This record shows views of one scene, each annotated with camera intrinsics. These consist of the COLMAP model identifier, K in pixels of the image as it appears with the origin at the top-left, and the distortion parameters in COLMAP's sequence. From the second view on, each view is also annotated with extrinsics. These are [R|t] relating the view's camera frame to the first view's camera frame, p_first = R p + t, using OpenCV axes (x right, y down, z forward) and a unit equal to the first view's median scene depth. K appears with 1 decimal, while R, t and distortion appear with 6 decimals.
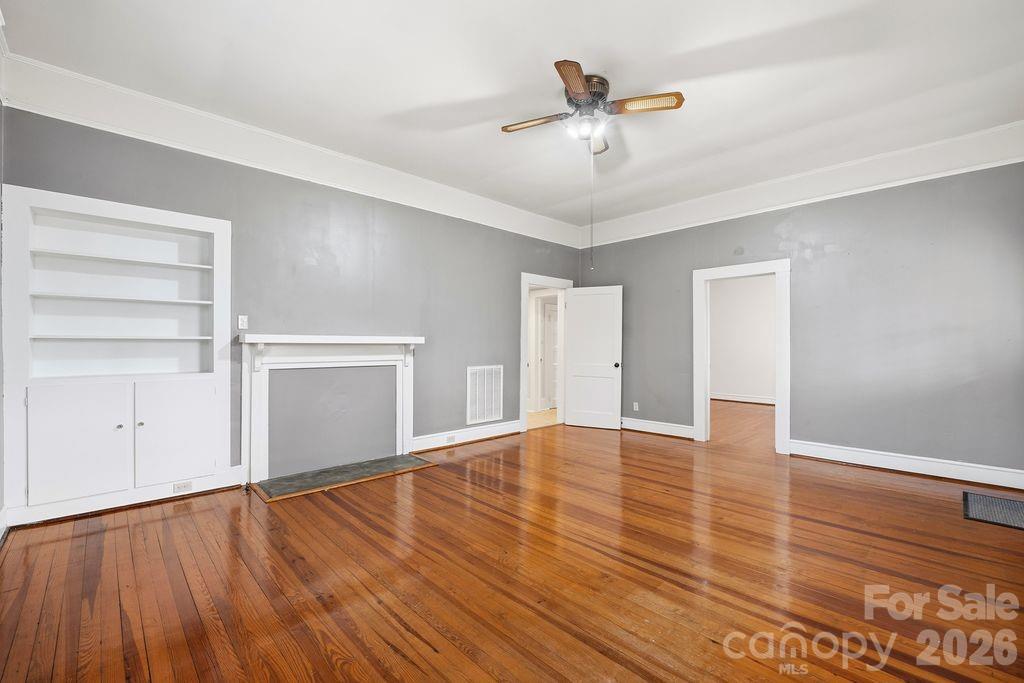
lens RADIAL K [[431.2, 0, 519.5], [0, 431.2, 341.9], [0, 0, 1]] dist [-0.001091, -0.000103]
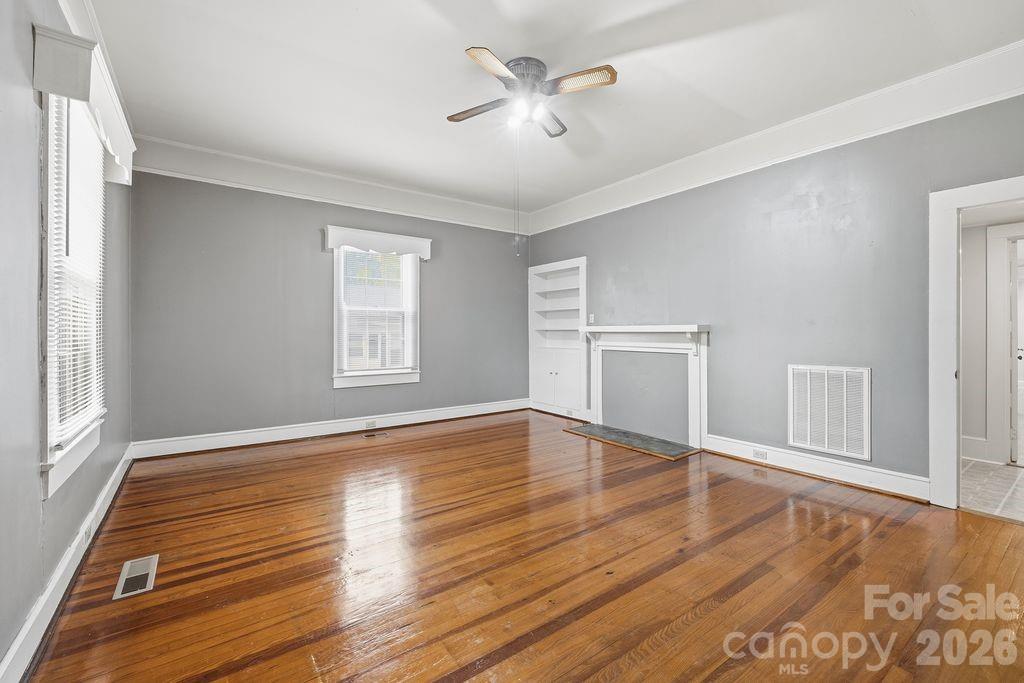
lens RADIAL K [[438.0, 0, 512.5], [0, 438.0, 331.0], [0, 0, 1]] dist [-0.002101, -0.000315]
pose [[-0.140086, -0.005940, -0.990121, 0.759739], [0.002573, 0.999976, -0.006363, 0.007040], [0.990136, -0.003439, -0.140068, 0.742217]]
